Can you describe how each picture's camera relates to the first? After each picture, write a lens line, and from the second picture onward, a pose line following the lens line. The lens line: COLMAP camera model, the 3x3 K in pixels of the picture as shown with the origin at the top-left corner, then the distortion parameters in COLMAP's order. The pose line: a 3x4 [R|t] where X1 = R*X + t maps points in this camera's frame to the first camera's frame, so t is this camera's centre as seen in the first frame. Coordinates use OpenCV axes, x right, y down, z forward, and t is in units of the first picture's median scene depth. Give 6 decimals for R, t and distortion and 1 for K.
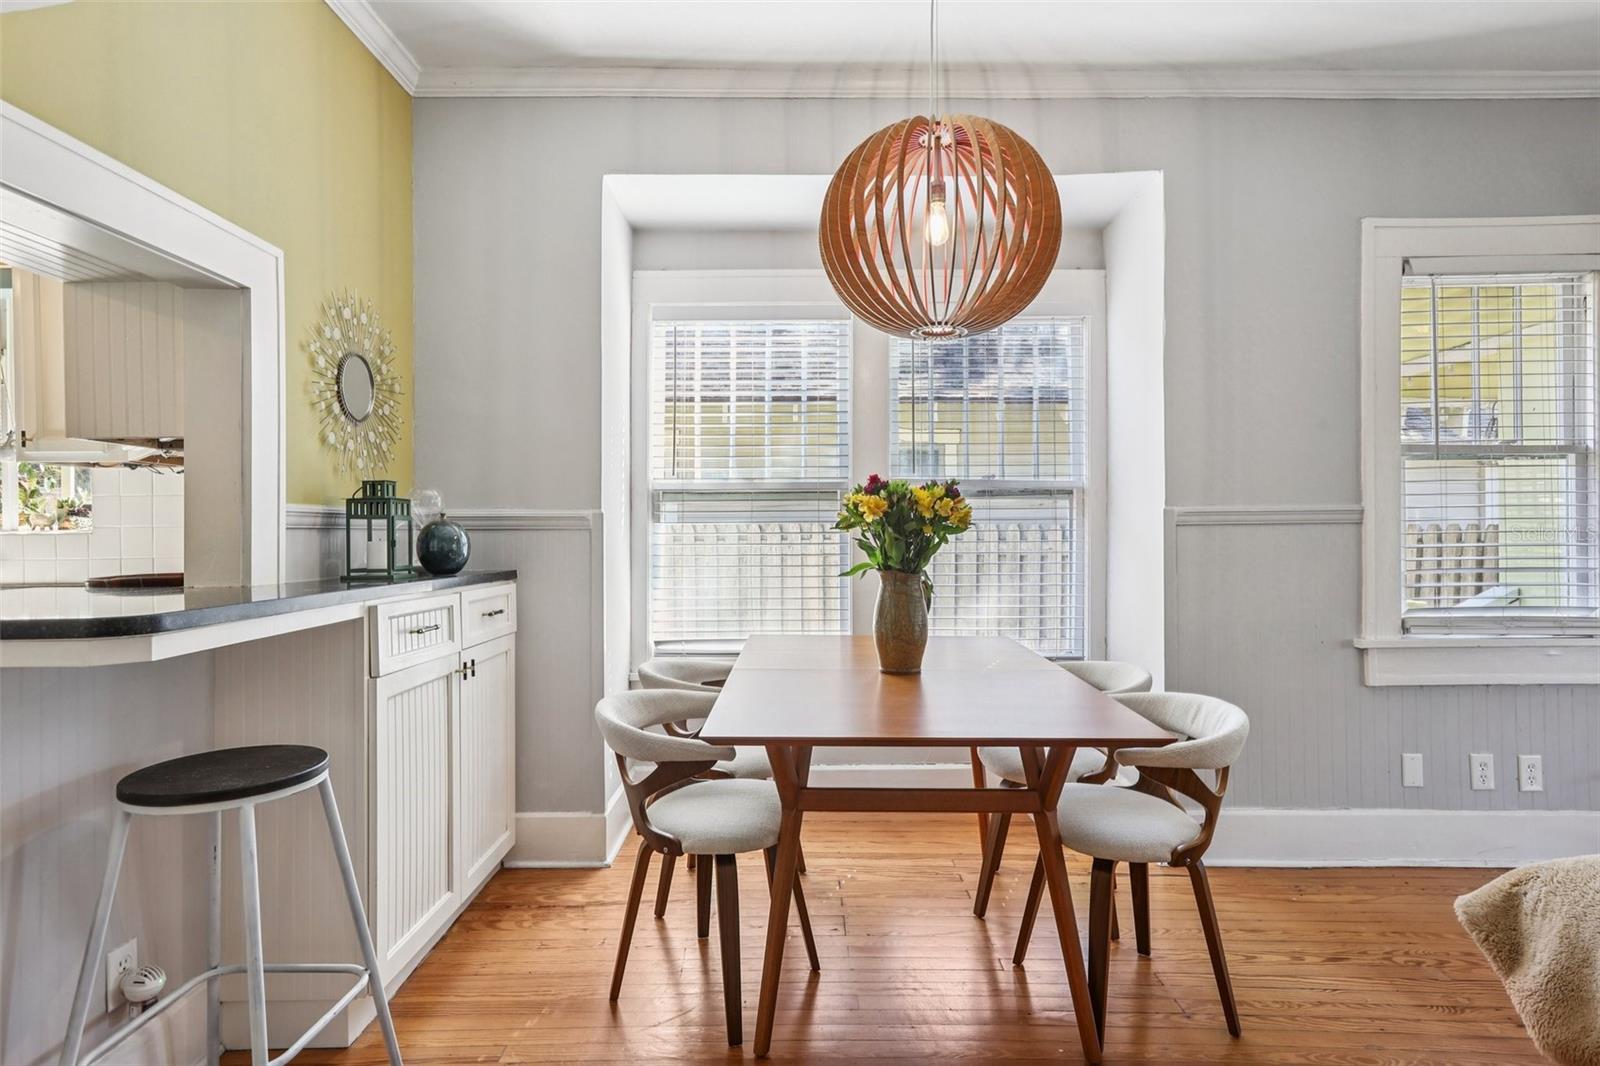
lens RADIAL K [[863.7, 0, 785.1], [0, 863.7, 535.9], [0, 0, 1]] dist [0.008544, 0.003288]
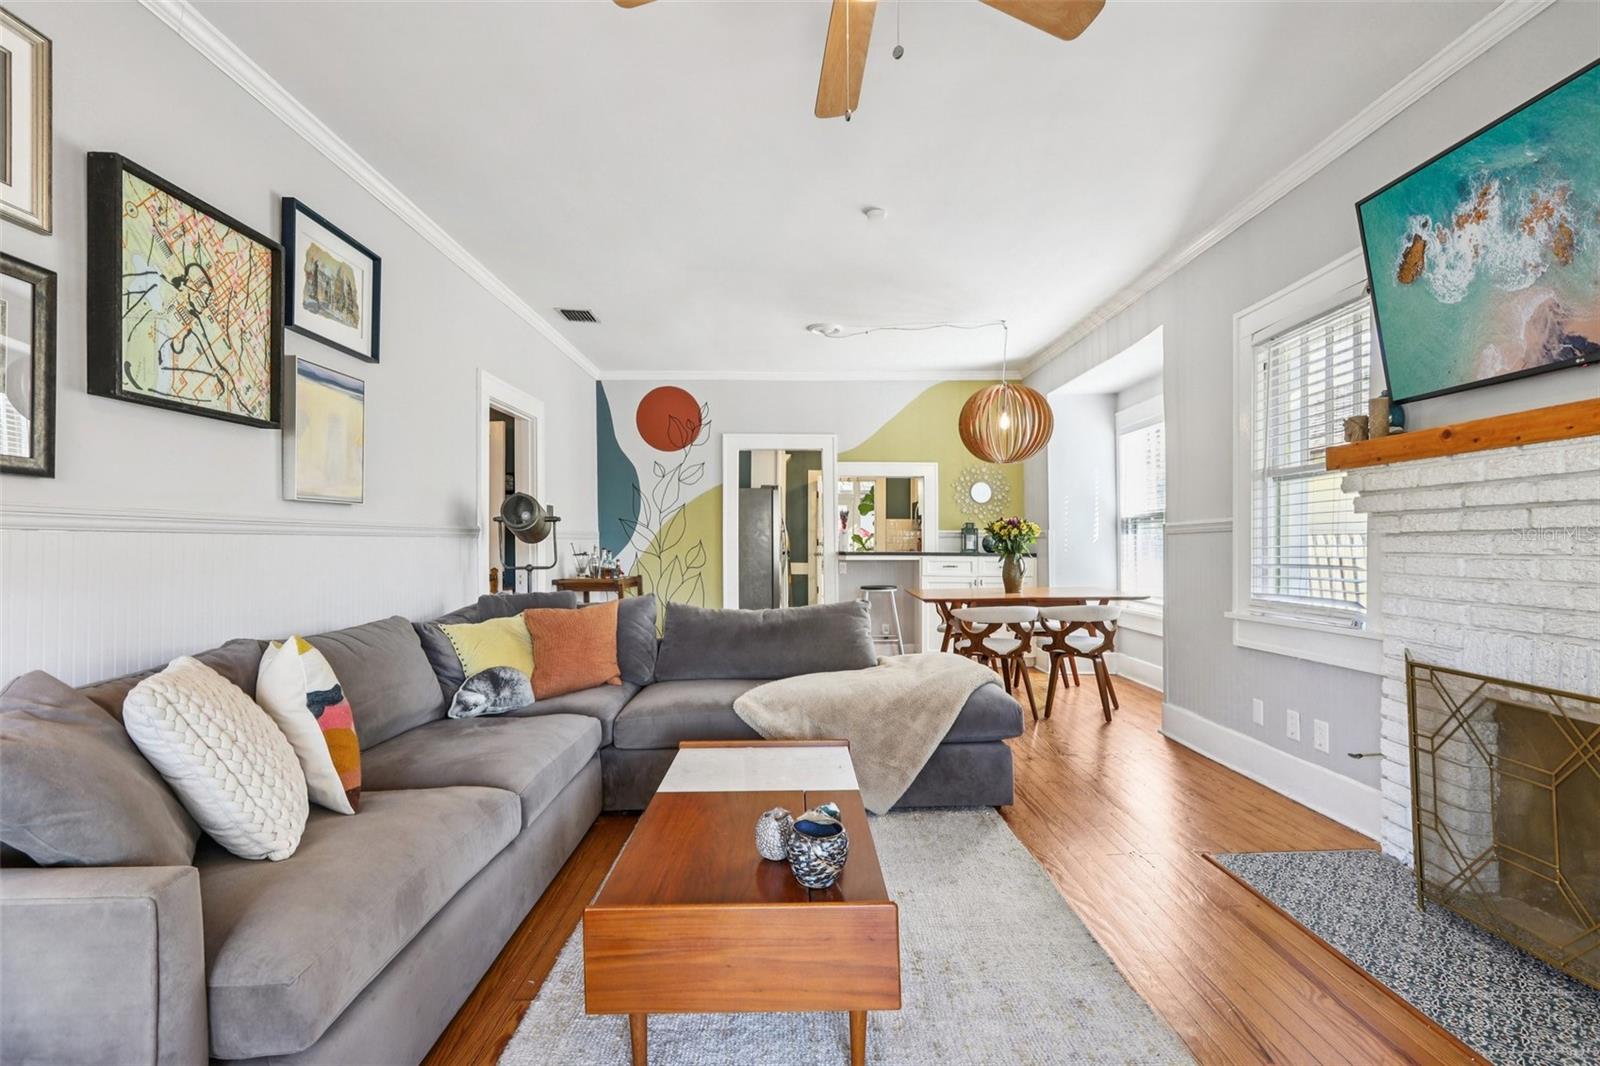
lens RADIAL K [[724.5, 0, 823.6], [0, 724.5, 539.3], [0, 0, 1]] dist [-0.017743, 0.006582]
pose [[0.059277, -0.003619, -0.998235, 2.086460], [-0.008242, 0.999958, -0.004114, 0.012005], [0.998208, 0.008472, 0.059245, 0.302427]]
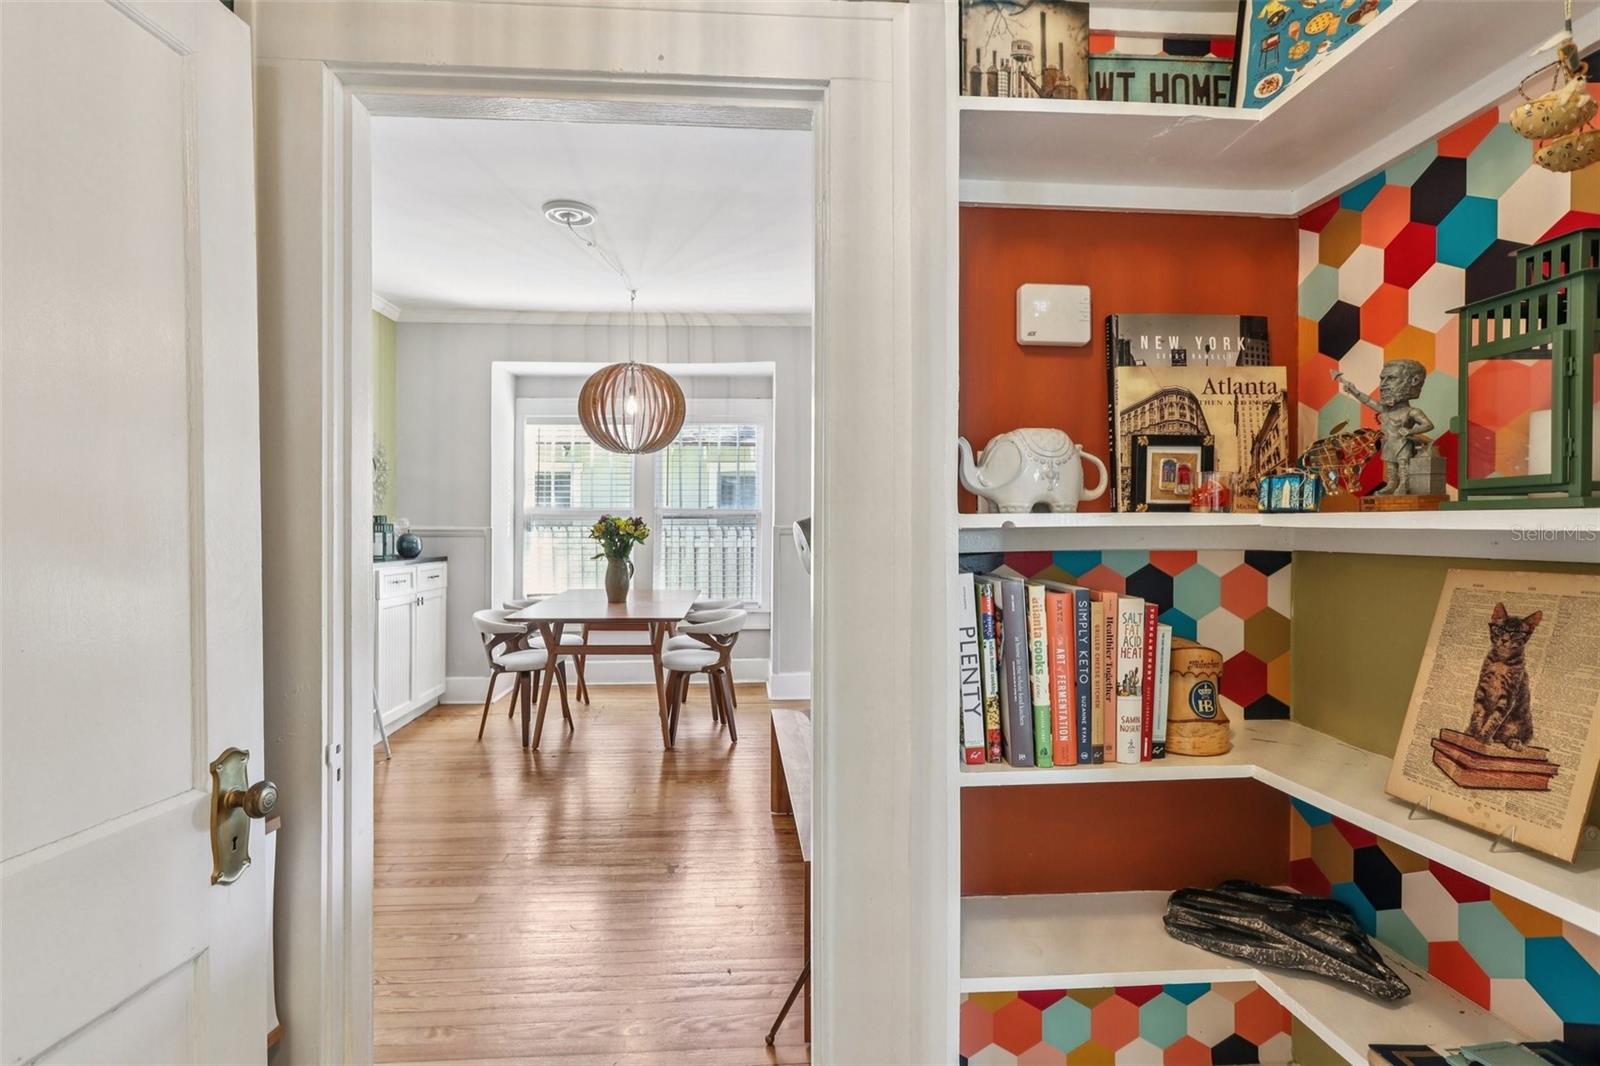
lens RADIAL K [[771.6, 0, 794.9], [0, 771.6, 523.1], [0, 0, 1]] dist [-0.004073, 0.008120]
pose [[0.997399, 0.000529, 0.072076, 0.396055], [0.000079, 0.999964, -0.008427, -0.024811], [-0.072078, 0.008411, 0.997364, -0.918749]]
